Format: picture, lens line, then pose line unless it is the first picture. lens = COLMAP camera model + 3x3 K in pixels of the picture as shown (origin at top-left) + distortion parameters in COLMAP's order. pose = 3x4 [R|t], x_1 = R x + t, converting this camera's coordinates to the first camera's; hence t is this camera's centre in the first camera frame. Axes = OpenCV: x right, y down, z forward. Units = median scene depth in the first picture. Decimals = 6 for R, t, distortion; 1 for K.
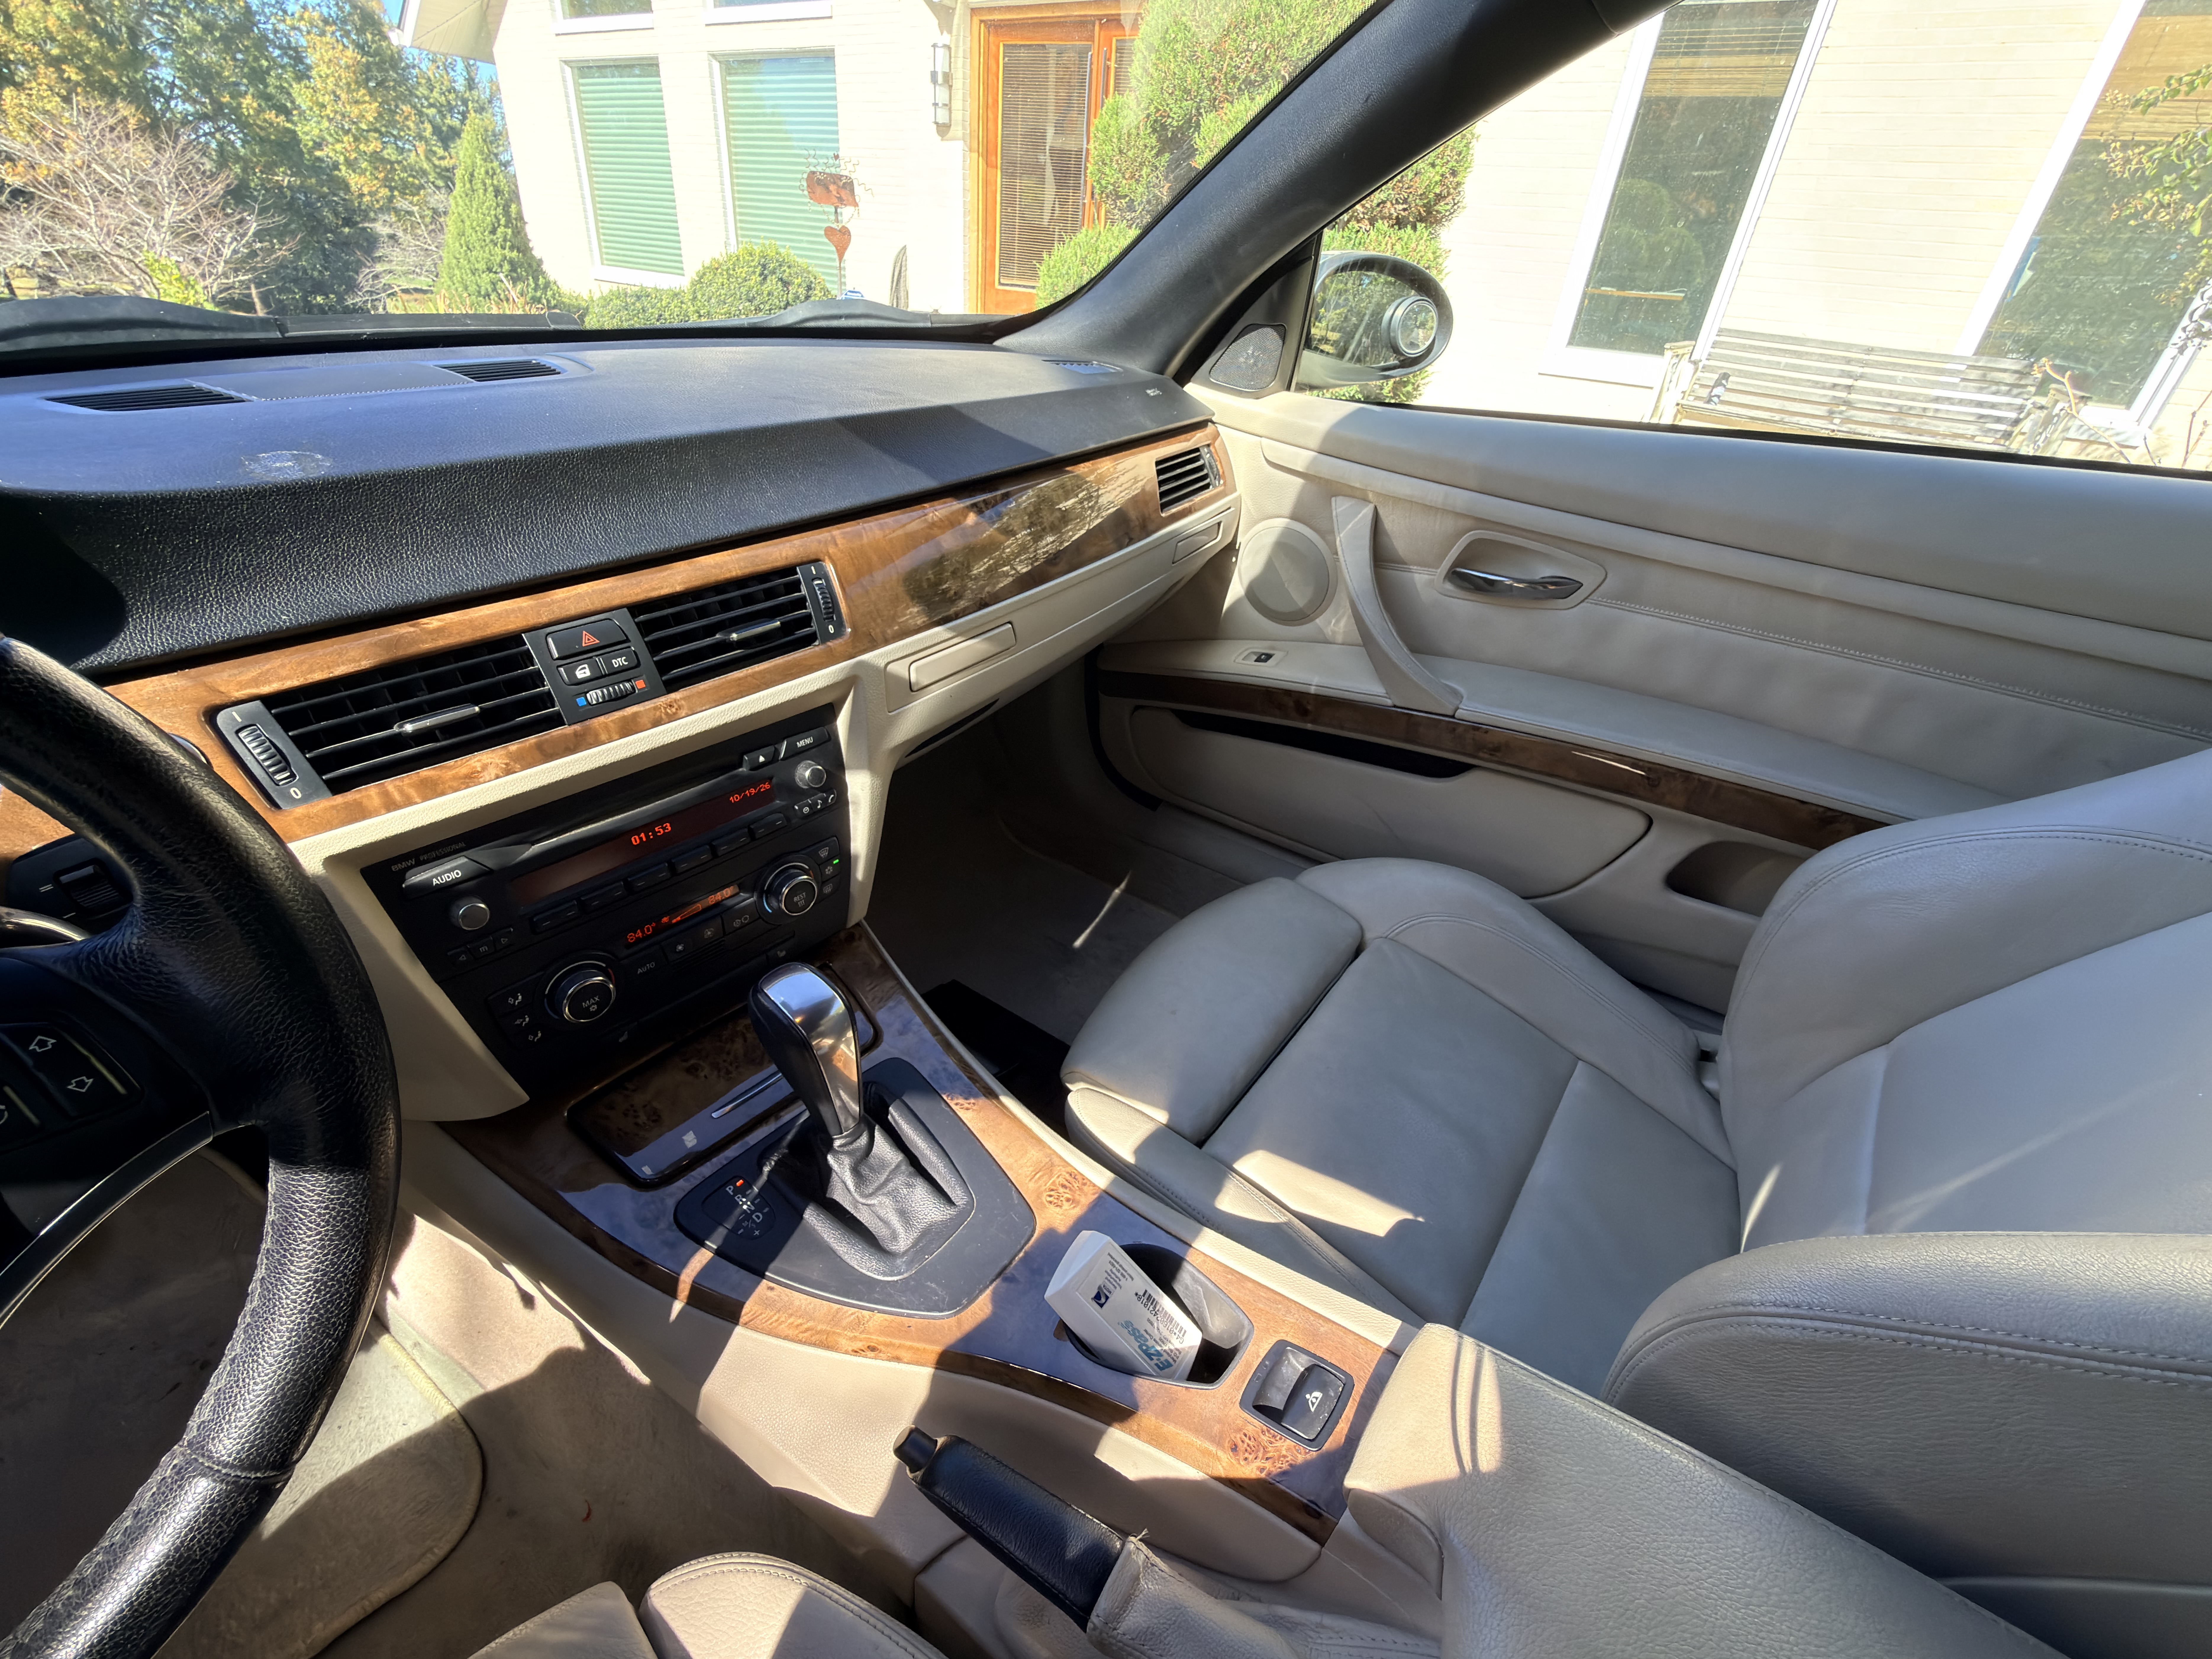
lens RADIAL K [[961.2, 0, 1101.4], [0, 961.2, 804.8], [0, 0, 1]] dist [-0.001043, -0.000841]
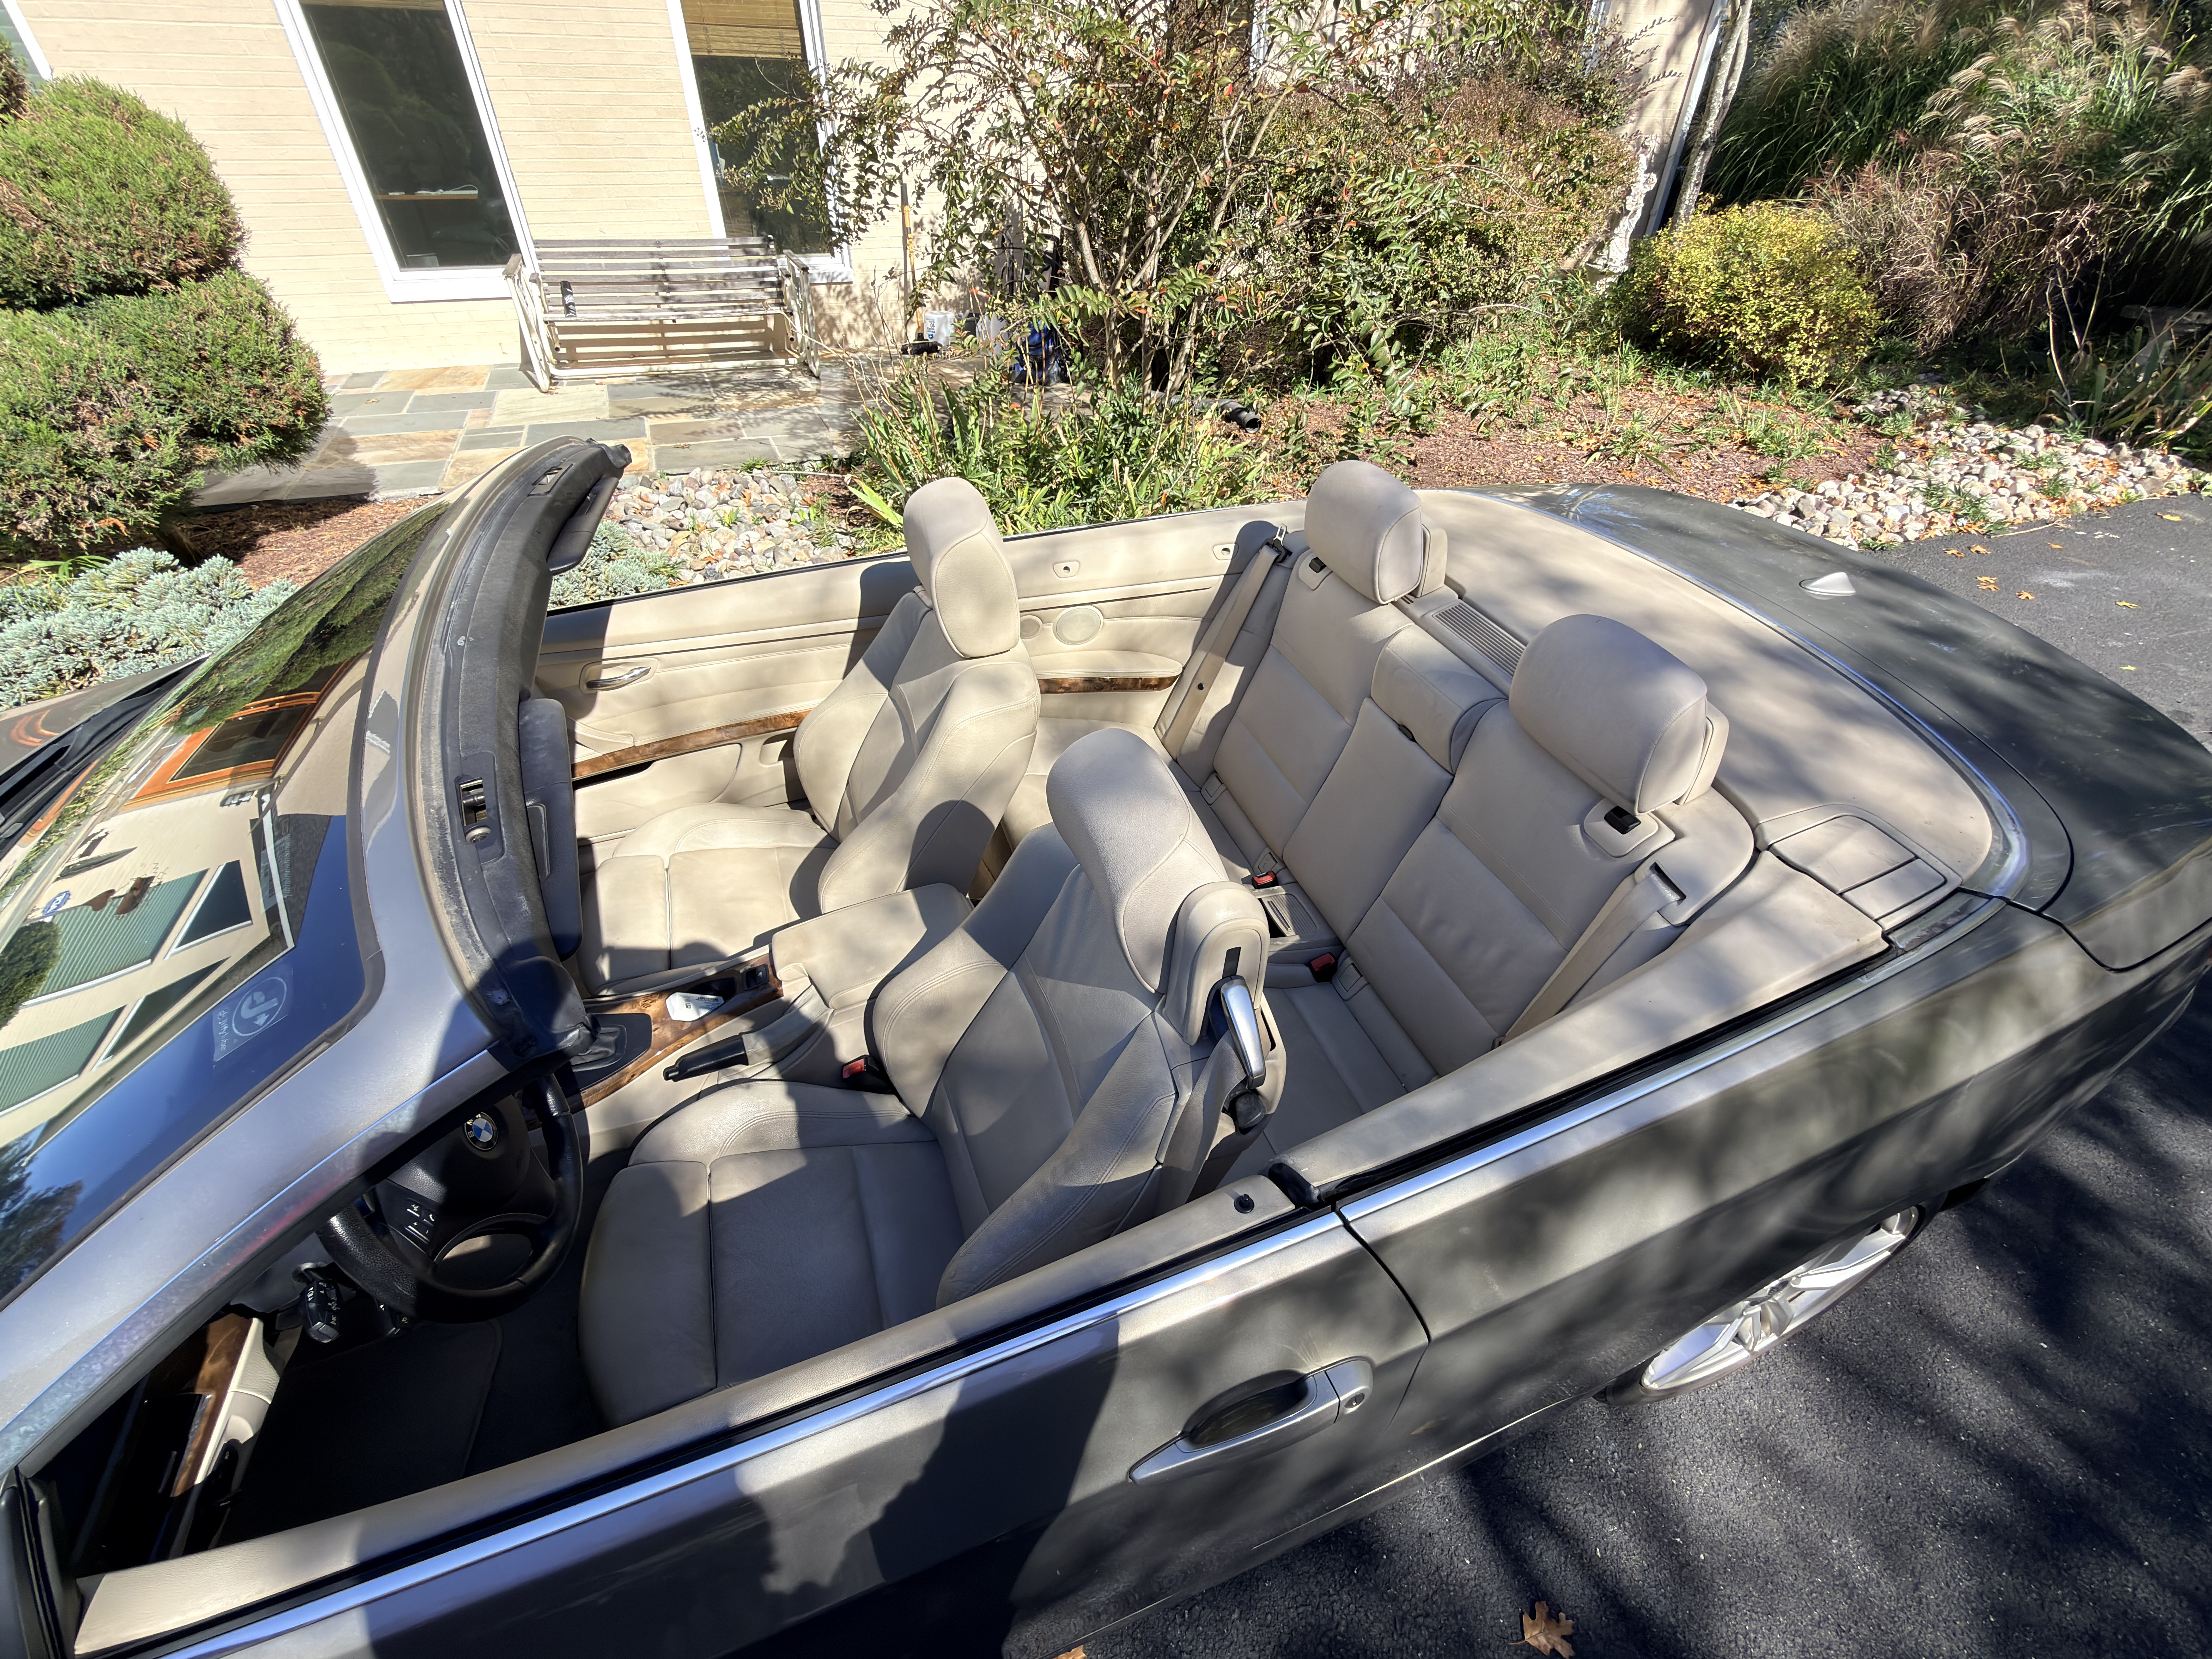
lens RADIAL K [[958.4, 0, 1106.0], [0, 958.4, 829.5], [0, 0, 1]] dist [-0.000392, 0.000939]
pose [[0.543557, -0.562376, 0.623120, -0.638285], [0.437748, 0.823342, 0.361226, -0.320893], [-0.716186, 0.076423, 0.693713, -1.680543]]
